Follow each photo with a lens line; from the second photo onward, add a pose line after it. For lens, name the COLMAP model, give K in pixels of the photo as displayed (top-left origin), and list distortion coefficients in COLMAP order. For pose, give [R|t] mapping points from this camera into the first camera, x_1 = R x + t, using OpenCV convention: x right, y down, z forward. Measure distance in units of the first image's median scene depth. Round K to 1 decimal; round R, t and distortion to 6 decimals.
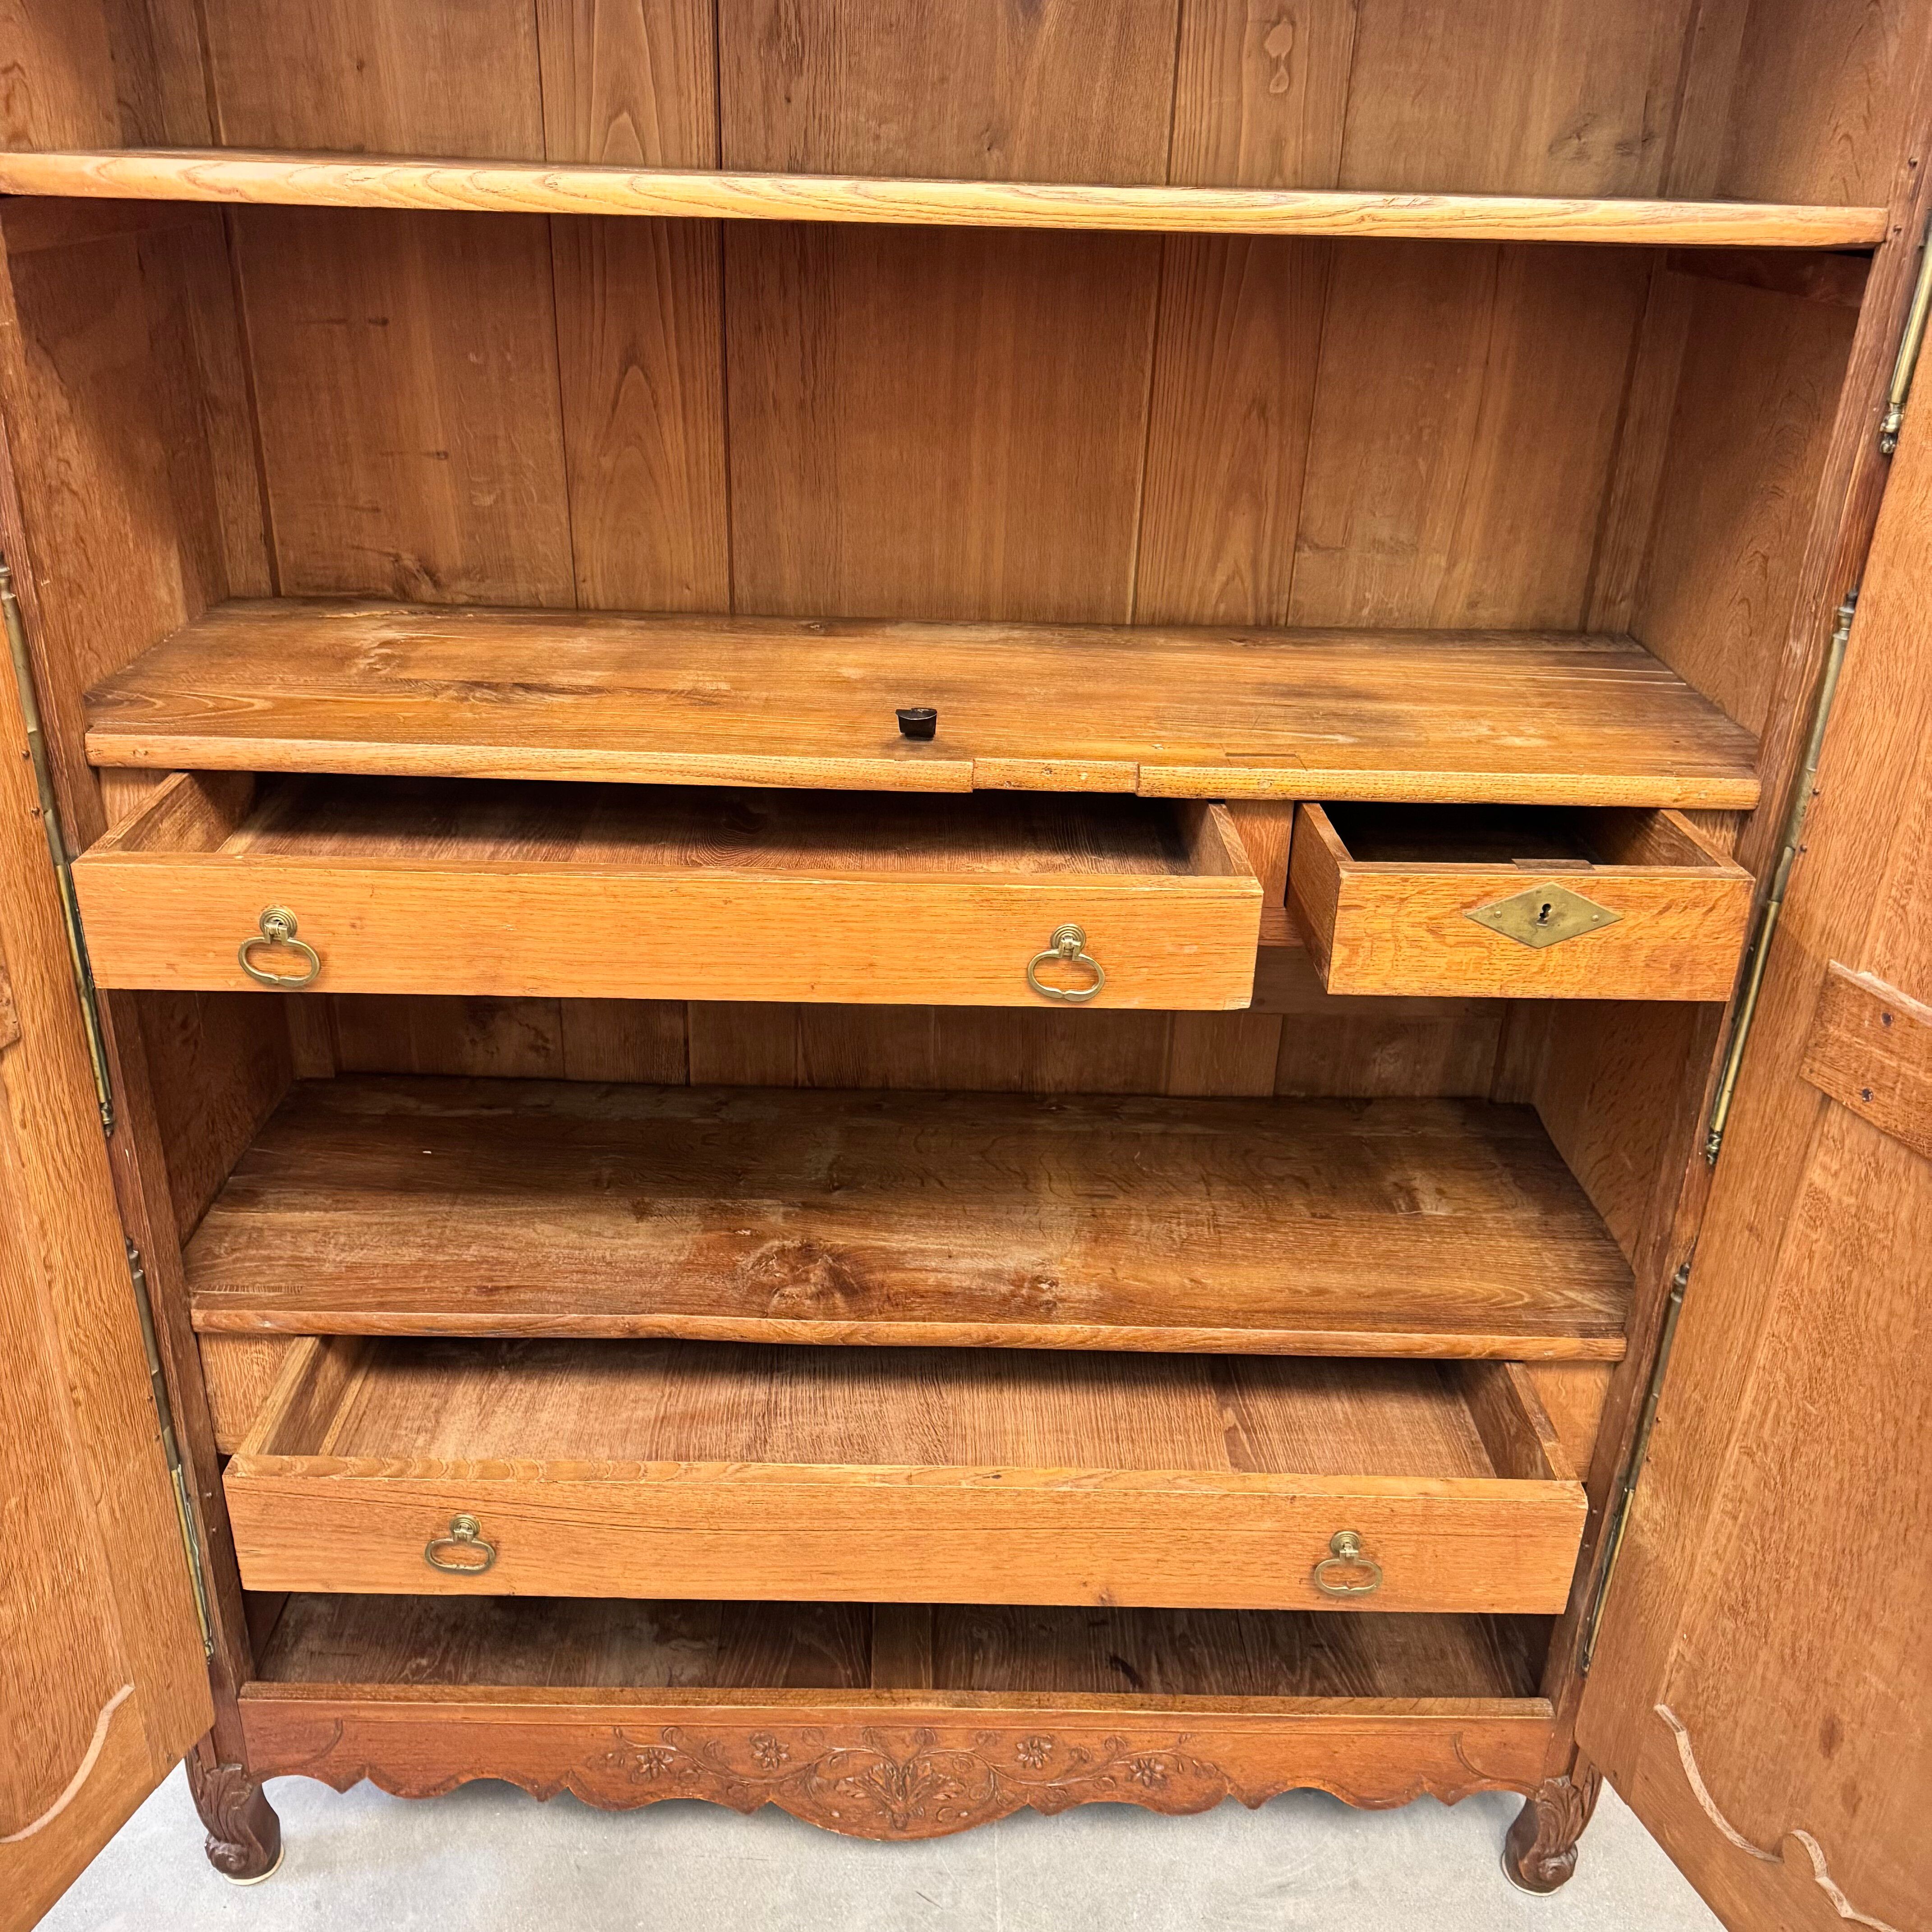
lens RADIAL K [[1794.7, 0, 954.7], [0, 1794.7, 978.3], [0, 0, 1]] dist [0.181188, -0.382746]
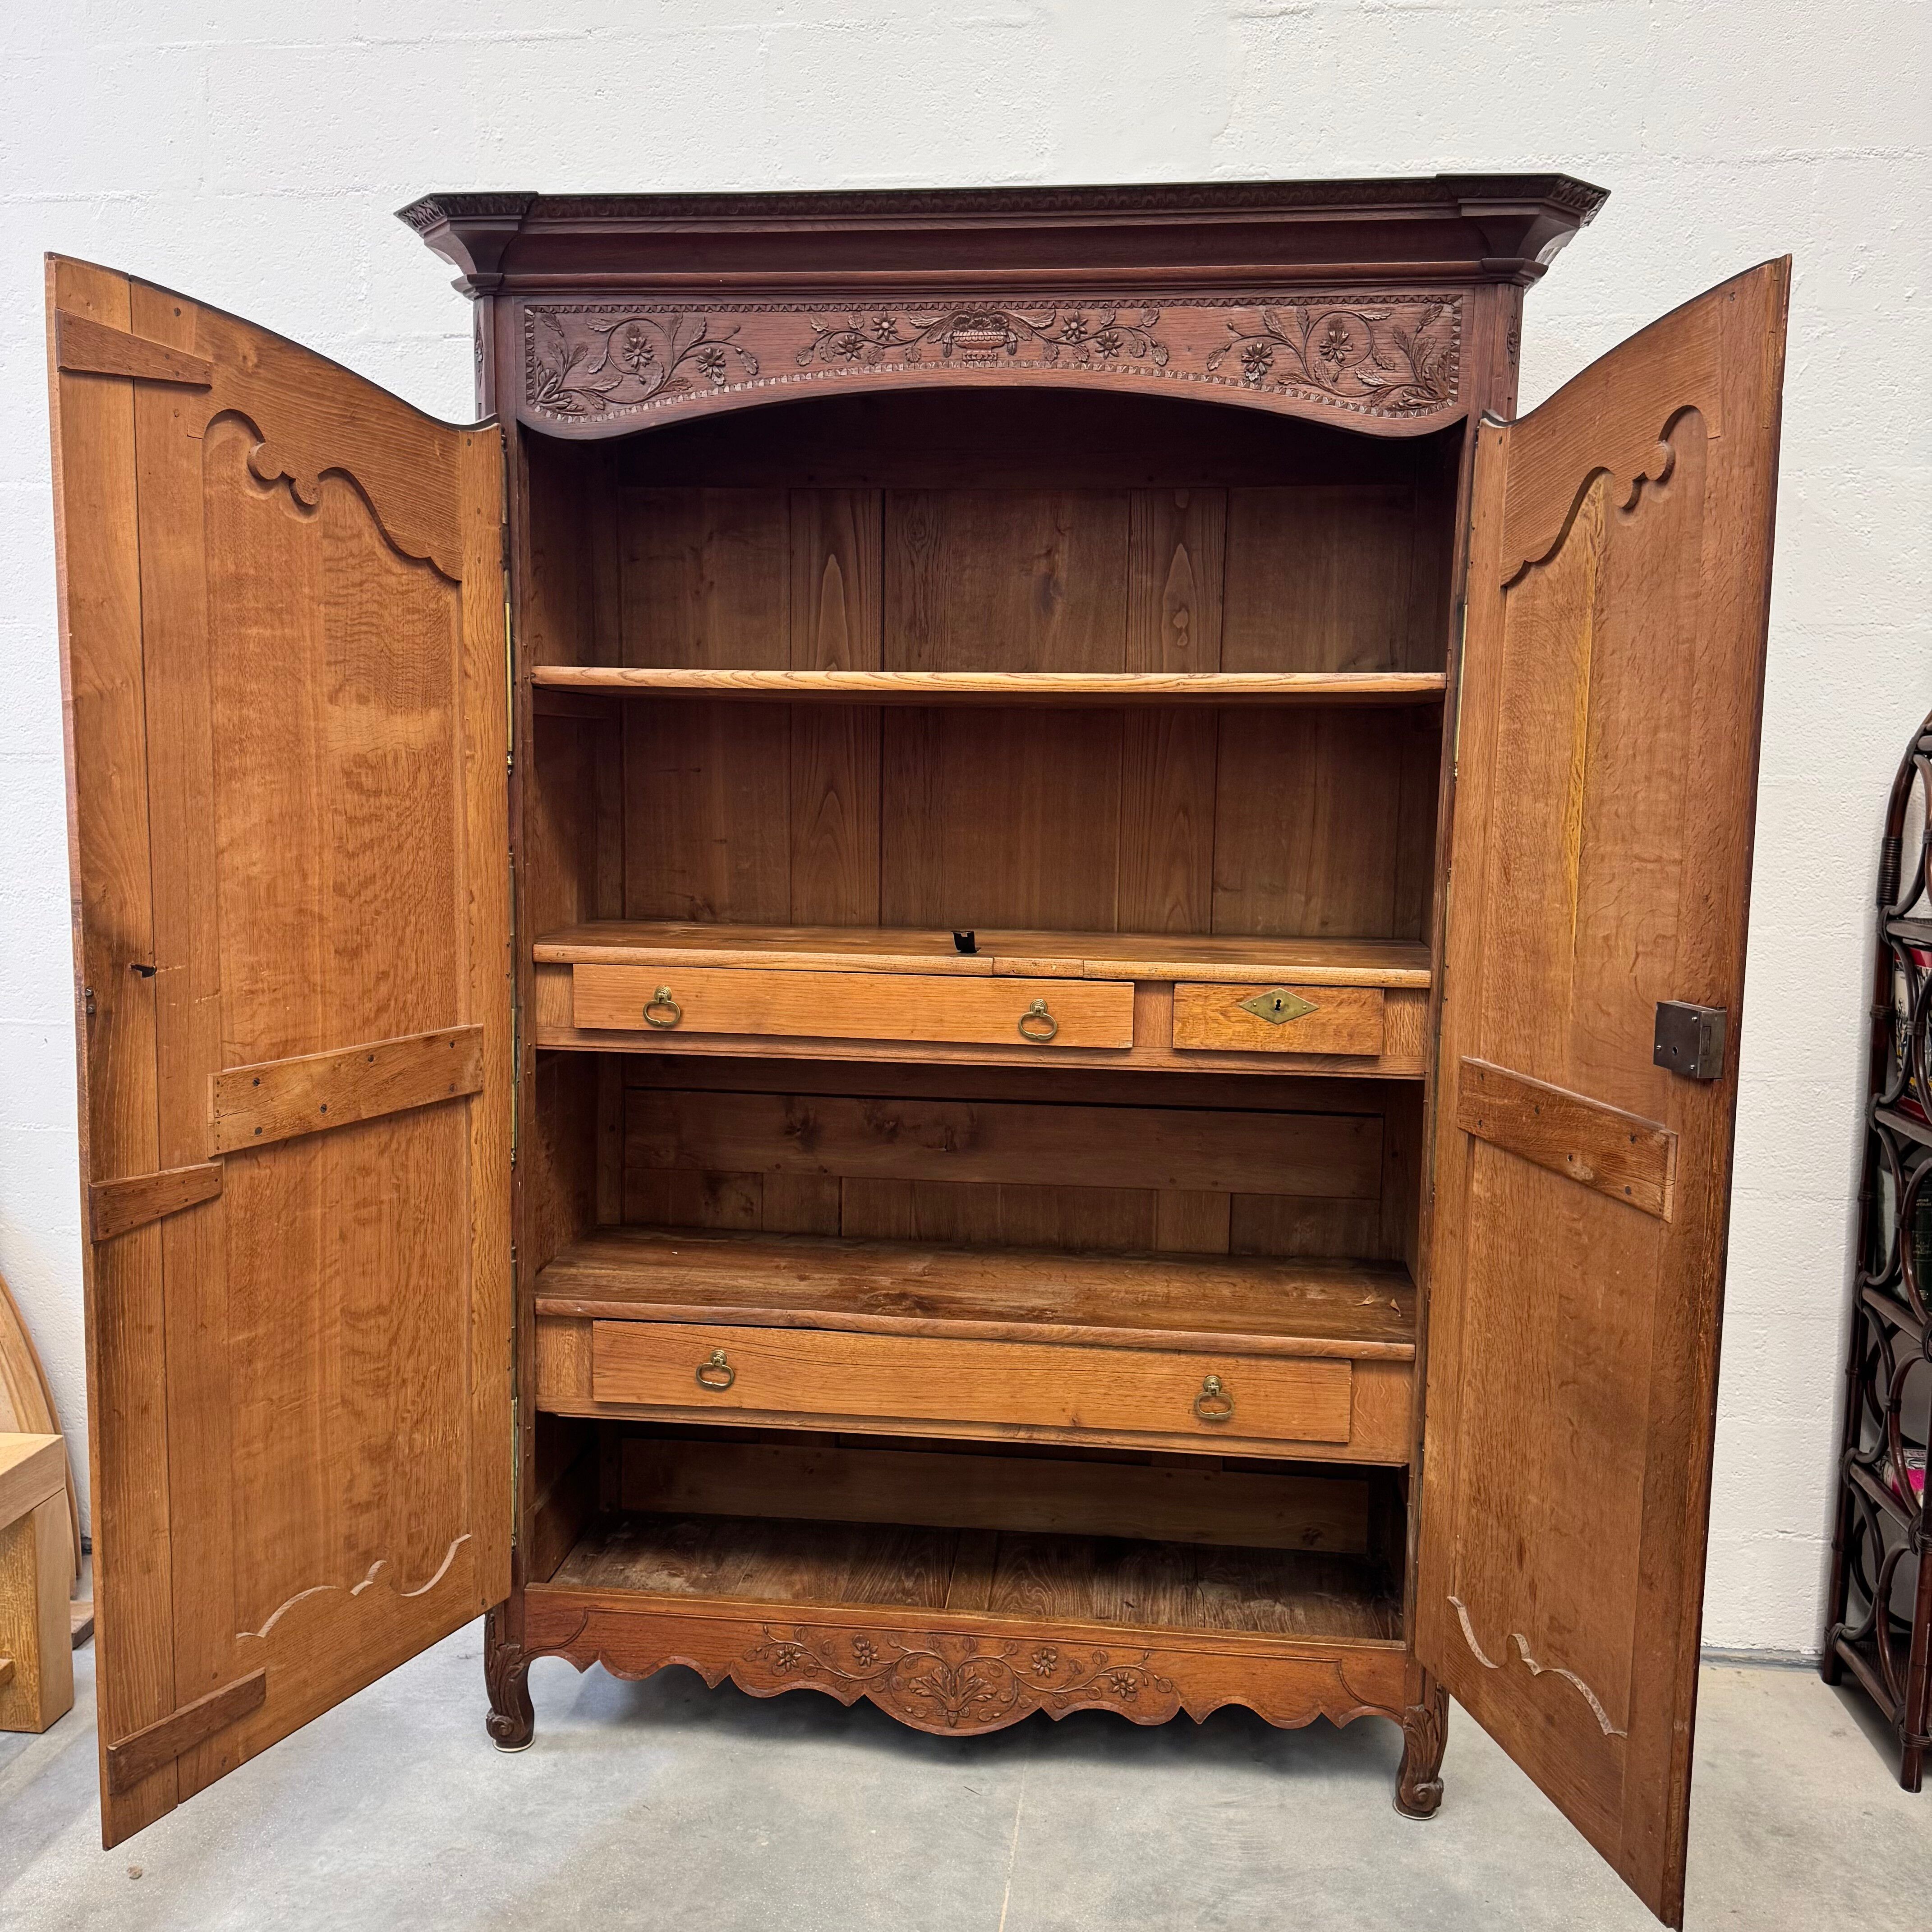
lens RADIAL K [[1783.9, 0, 959.9], [0, 1783.9, 963.5], [0, 0, 1]] dist [0.172479, -0.353272]
pose [[0.993153, -0.000522, -0.116819, 0.152121], [-0.037584, 0.945396, -0.323750, 0.382108], [0.110609, 0.325924, 0.938903, -0.572356]]
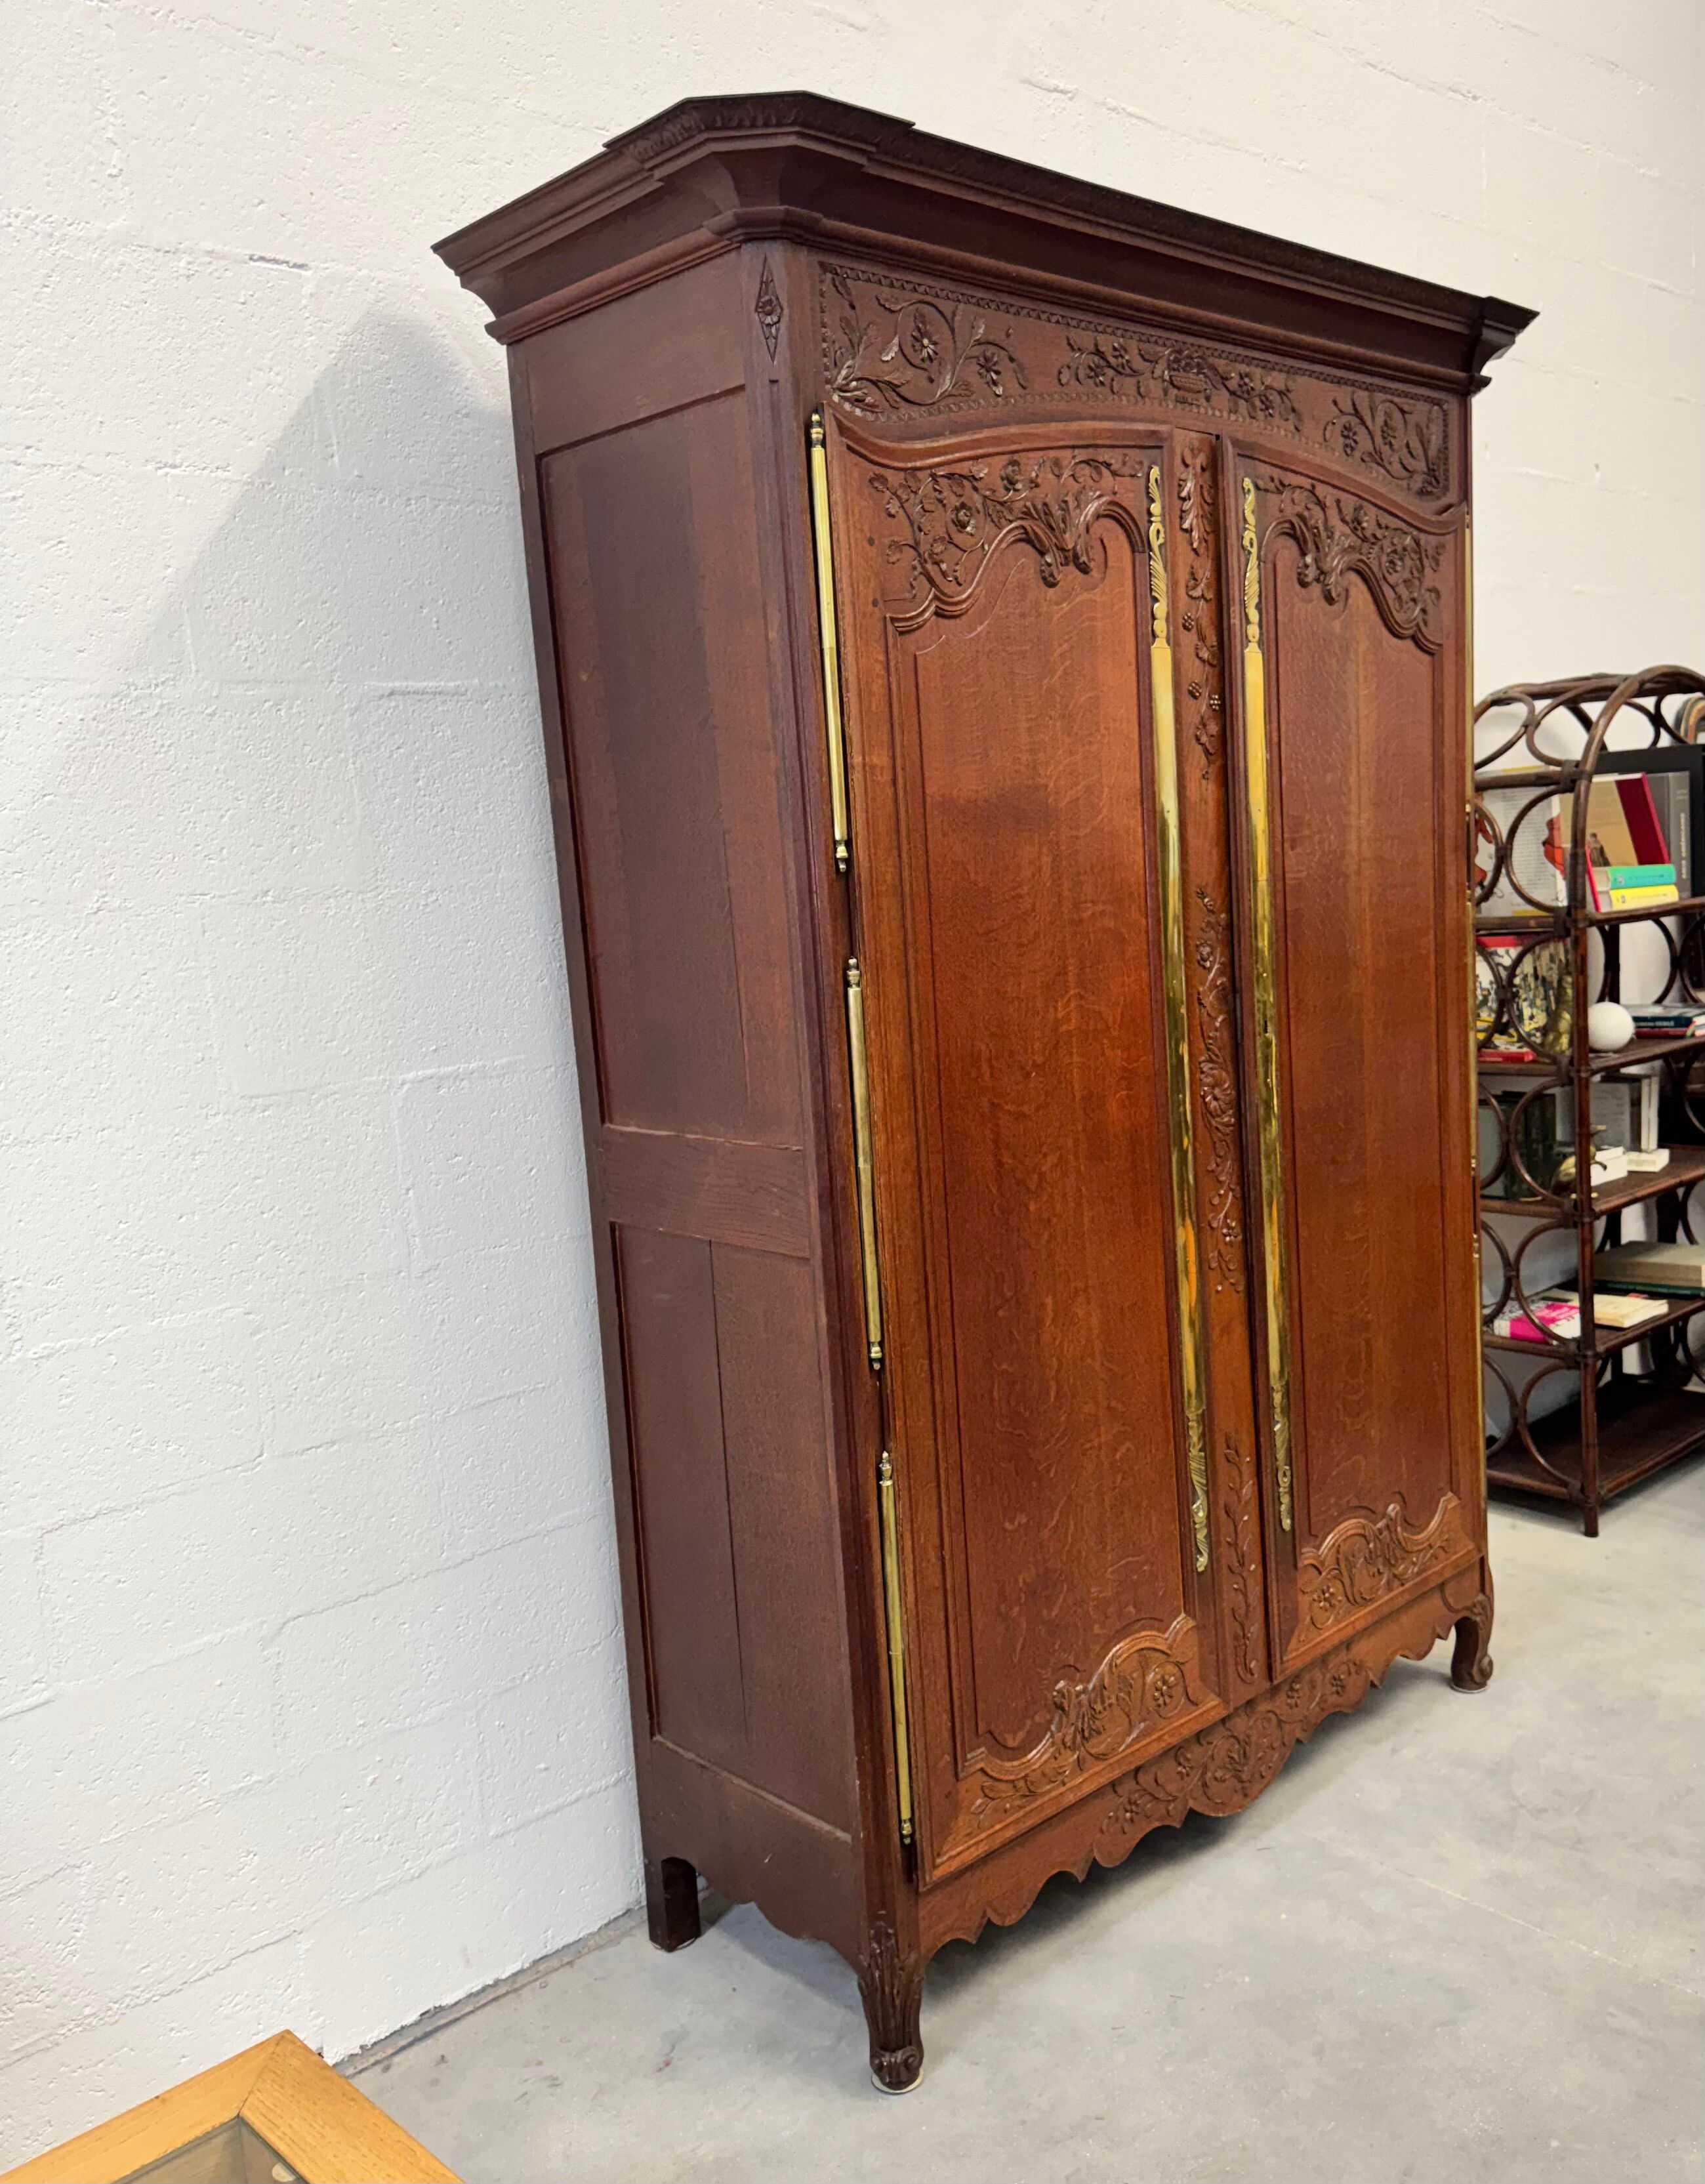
lens RADIAL K [[1827.3, 0, 983.2], [0, 1827.3, 1112.1], [0, 0, 1]] dist [0.175026, -0.345901]
pose [[0.710500, -0.173681, 0.681928, -1.142880], [0.373208, 0.914552, -0.155917, 0.133271], [-0.596579, 0.365279, 0.714608, -0.120868]]
